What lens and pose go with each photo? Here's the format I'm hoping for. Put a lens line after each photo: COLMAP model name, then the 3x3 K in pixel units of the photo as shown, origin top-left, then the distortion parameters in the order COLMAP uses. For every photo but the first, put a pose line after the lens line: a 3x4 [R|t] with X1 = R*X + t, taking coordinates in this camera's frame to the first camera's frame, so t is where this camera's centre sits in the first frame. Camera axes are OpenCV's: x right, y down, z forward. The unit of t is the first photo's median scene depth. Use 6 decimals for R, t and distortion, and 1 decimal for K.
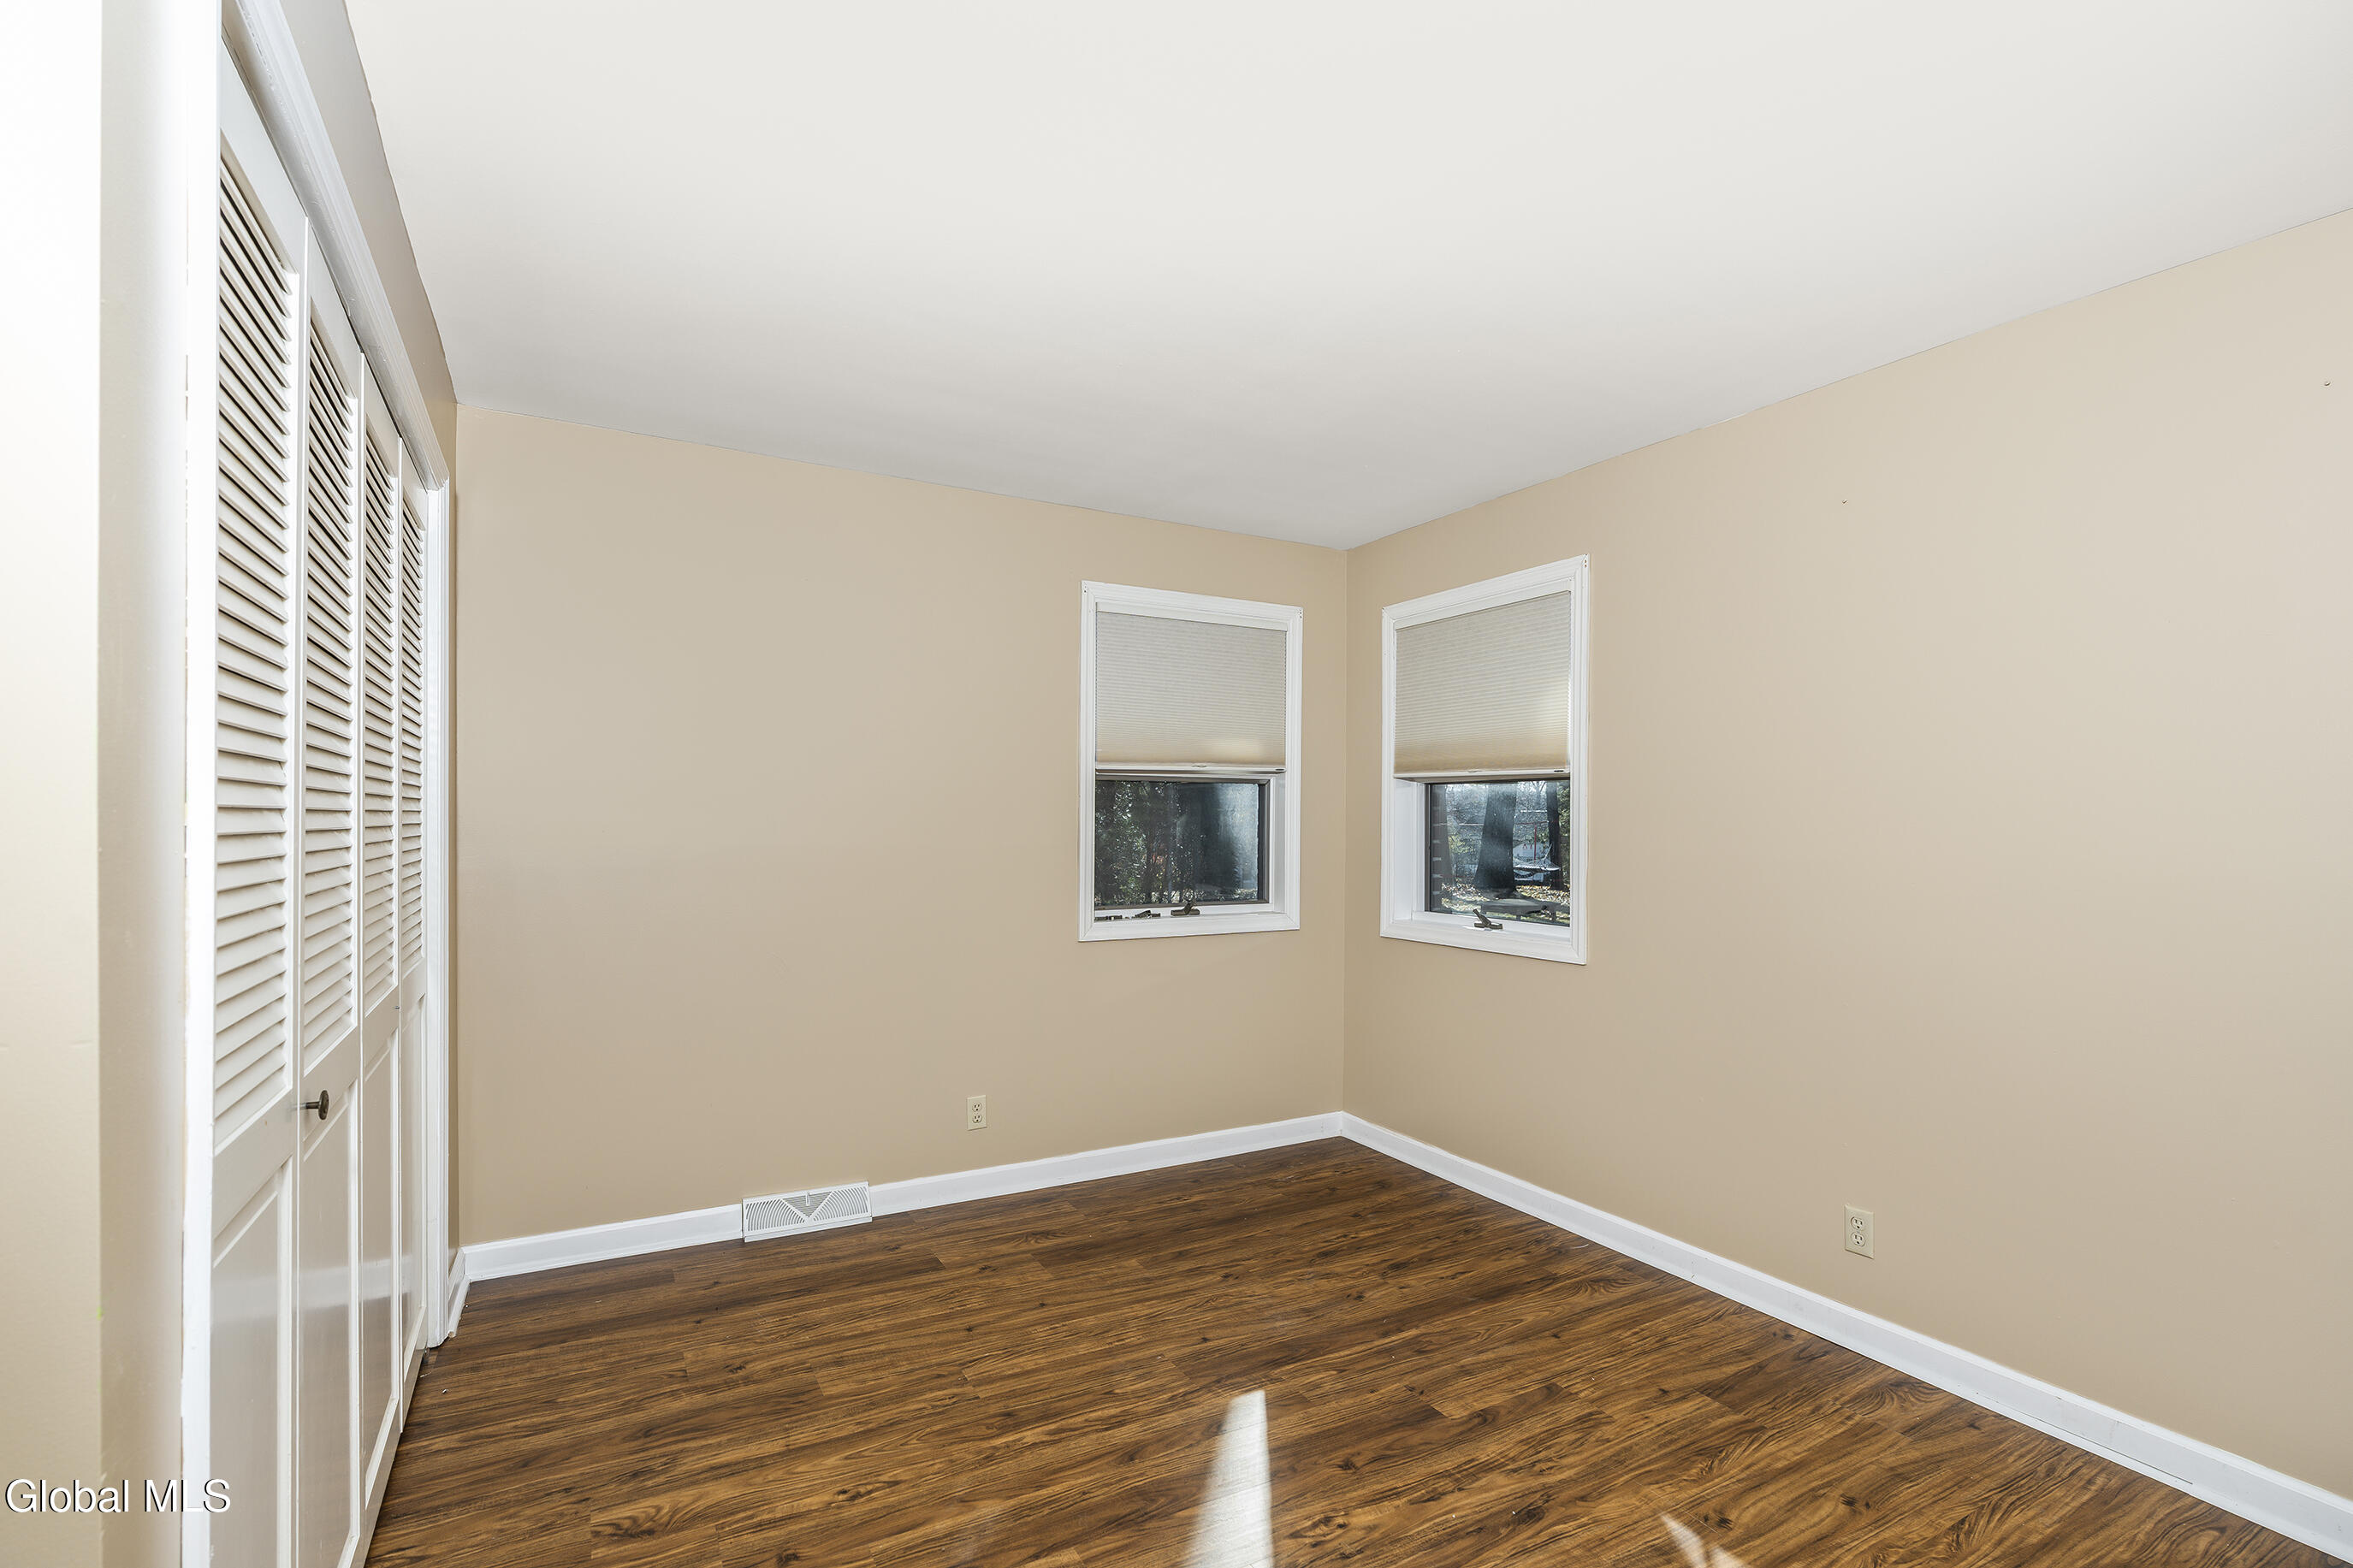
lens RADIAL K [[1057.1, 0, 1175.6], [0, 1057.1, 808.3], [0, 0, 1]] dist [-0.010102, 0.002364]
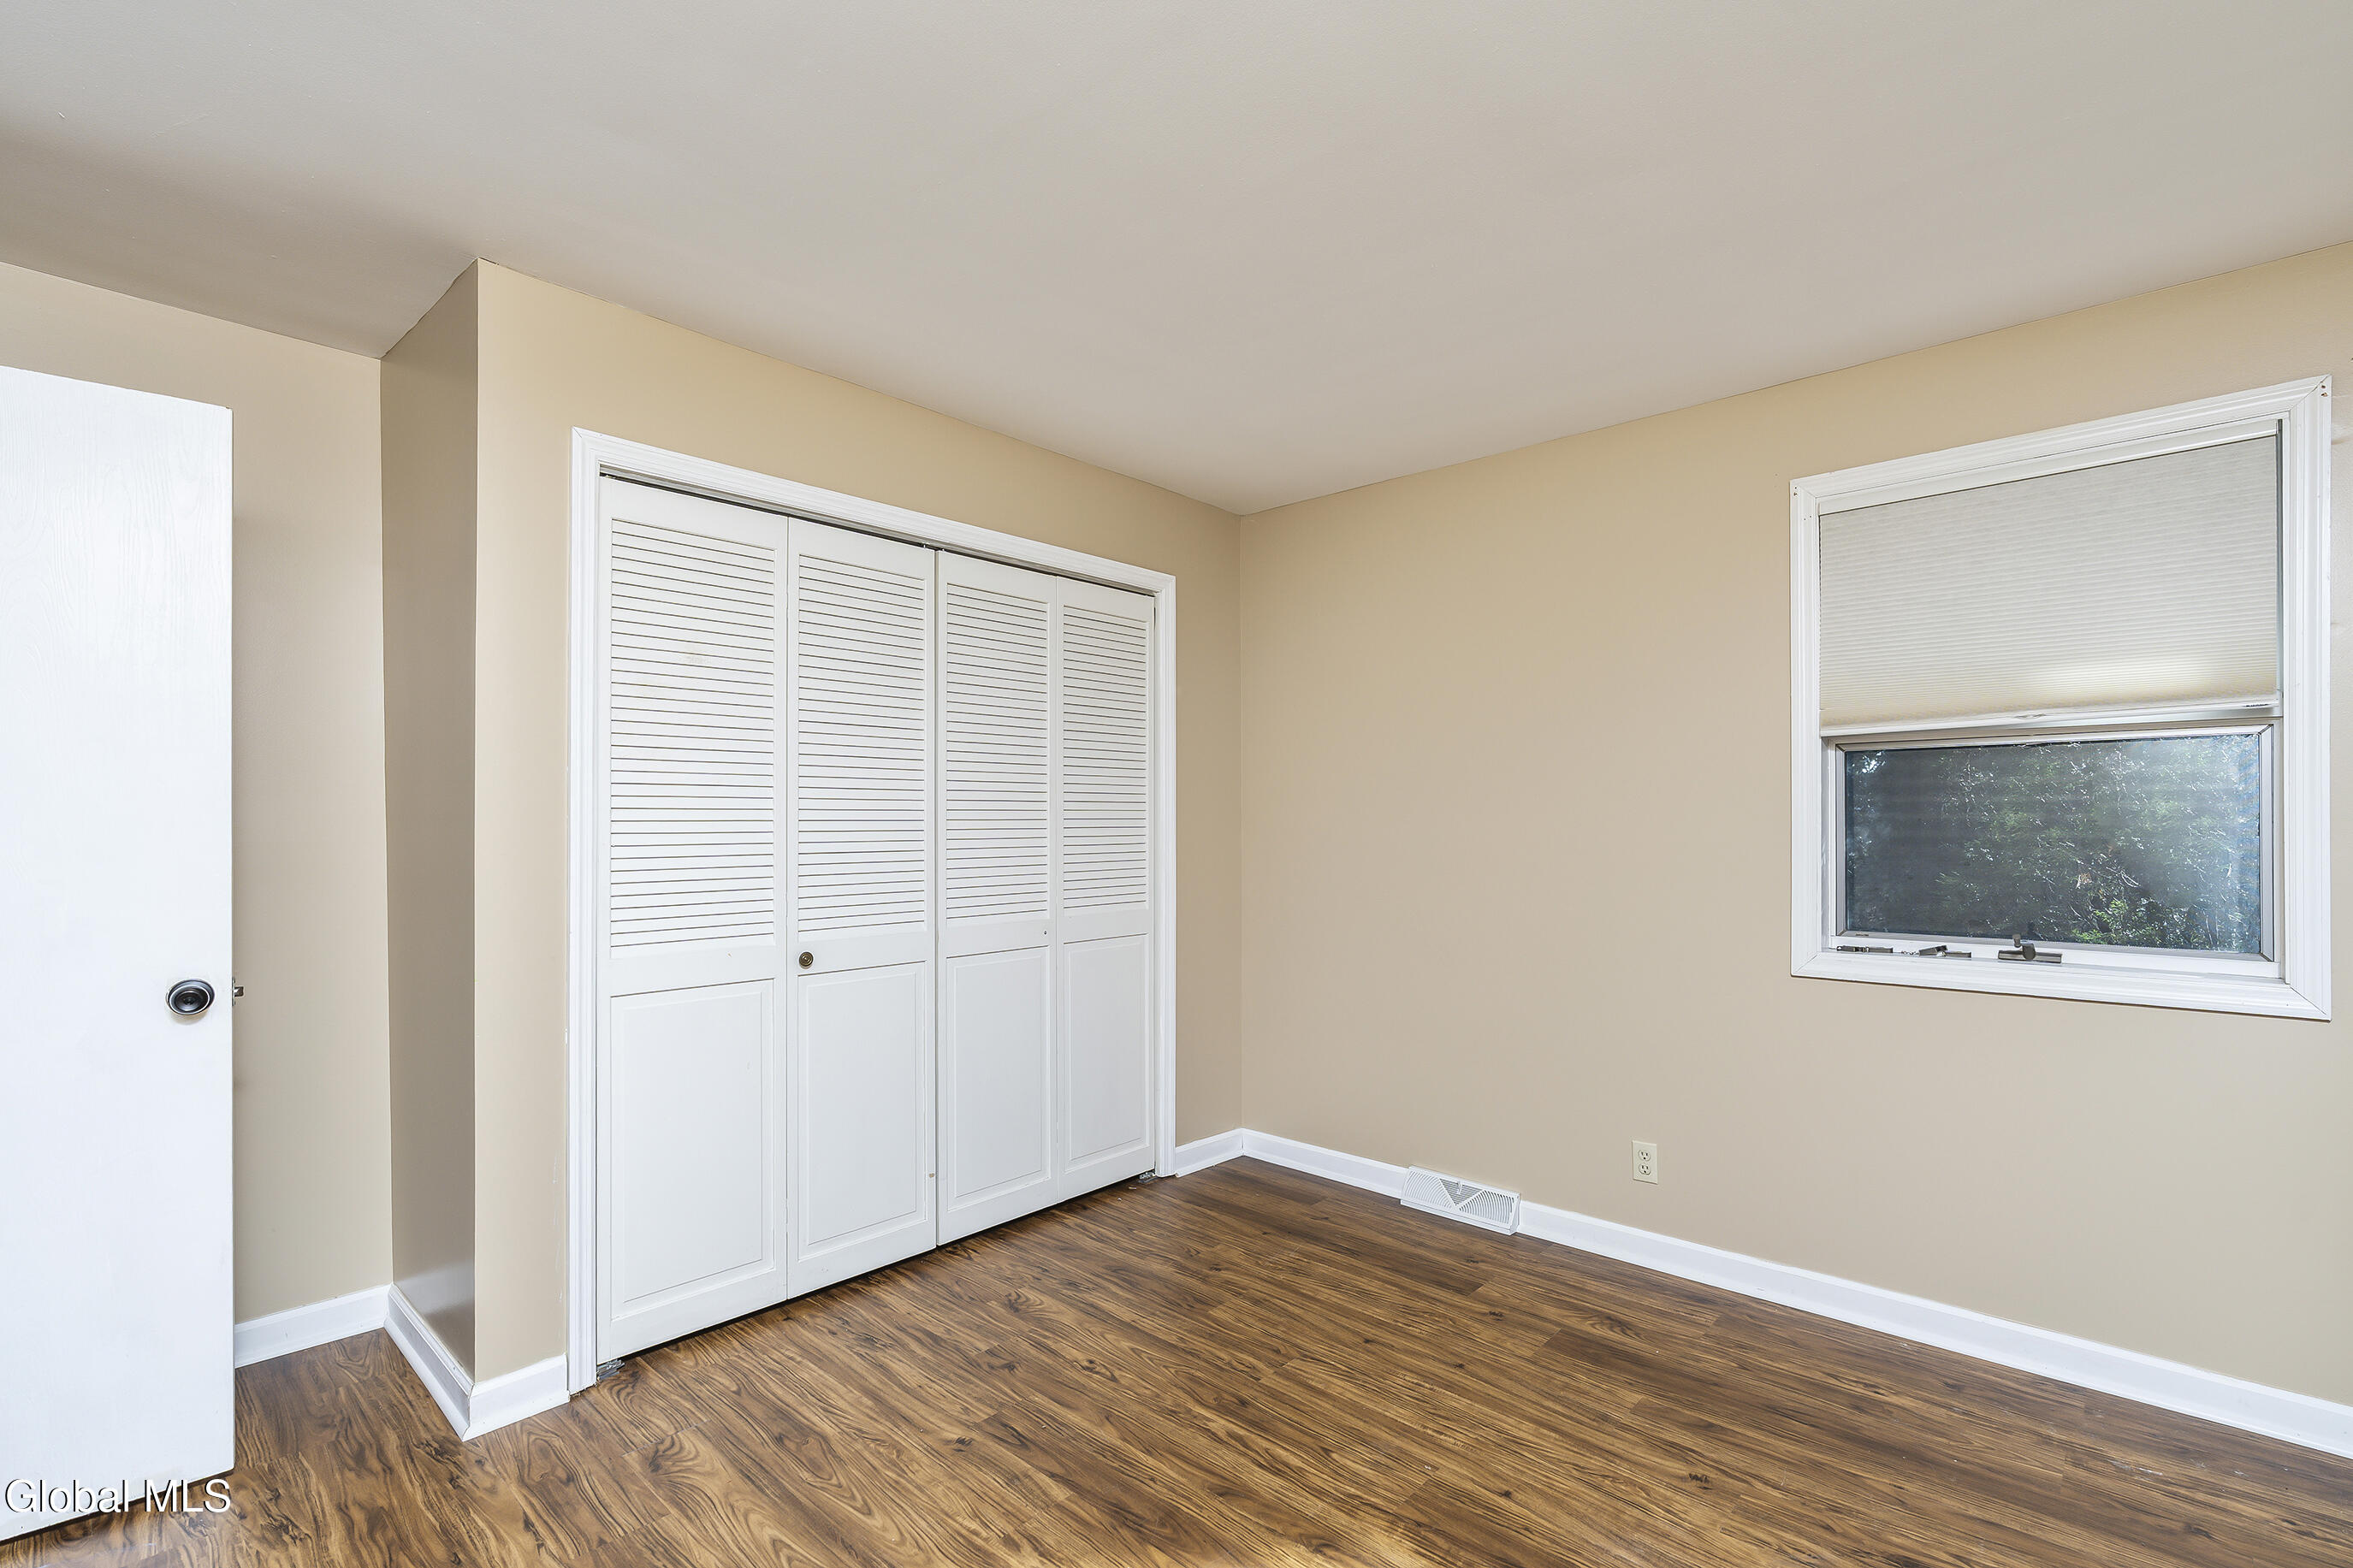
lens RADIAL K [[1057.1, 0, 1186.8], [0, 1057.1, 801.5], [0, 0, 1]] dist [-0.010102, 0.002364]
pose [[0.314506, -0.026062, -0.948898, 0.656815], [0.019070, 0.999595, -0.021134, 0.020351], [0.949064, -0.011449, 0.314875, 0.532724]]
